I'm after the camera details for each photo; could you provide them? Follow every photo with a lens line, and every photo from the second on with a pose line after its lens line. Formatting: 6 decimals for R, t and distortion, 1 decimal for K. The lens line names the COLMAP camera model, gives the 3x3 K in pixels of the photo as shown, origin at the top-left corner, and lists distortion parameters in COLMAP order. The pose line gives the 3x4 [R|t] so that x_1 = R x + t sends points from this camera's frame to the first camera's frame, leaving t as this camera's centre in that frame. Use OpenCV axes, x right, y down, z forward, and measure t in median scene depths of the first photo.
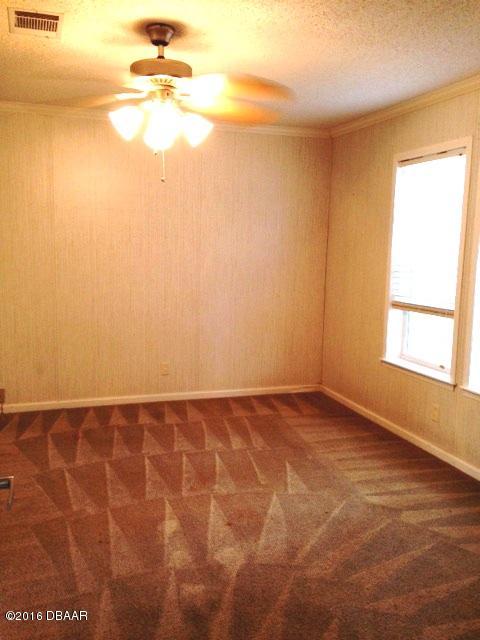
lens RADIAL K [[573.9, 0, 240.0], [0, 573.9, 320.0], [0, 0, 1]] dist [0.065161, -0.010658]
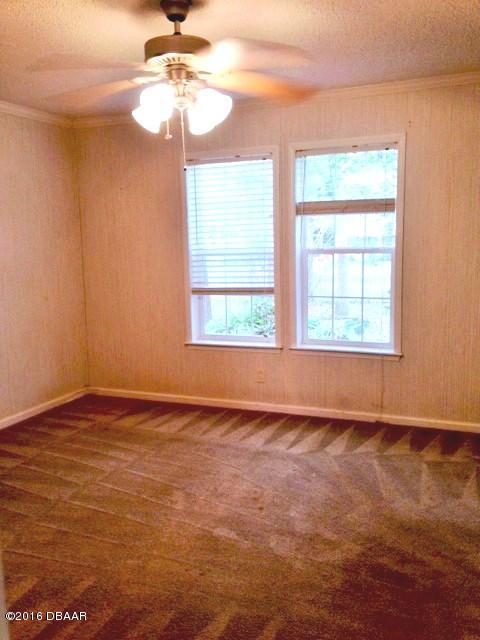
lens RADIAL K [[573.9, 0, 240.0], [0, 573.9, 320.0], [0, 0, 1]] dist [0.065161, -0.010658]
pose [[0.670011, -0.144308, 0.728190, -0.544732], [0.140761, 0.987825, 0.066246, -0.037267], [-0.728884, 0.058115, 0.682166, 0.224501]]
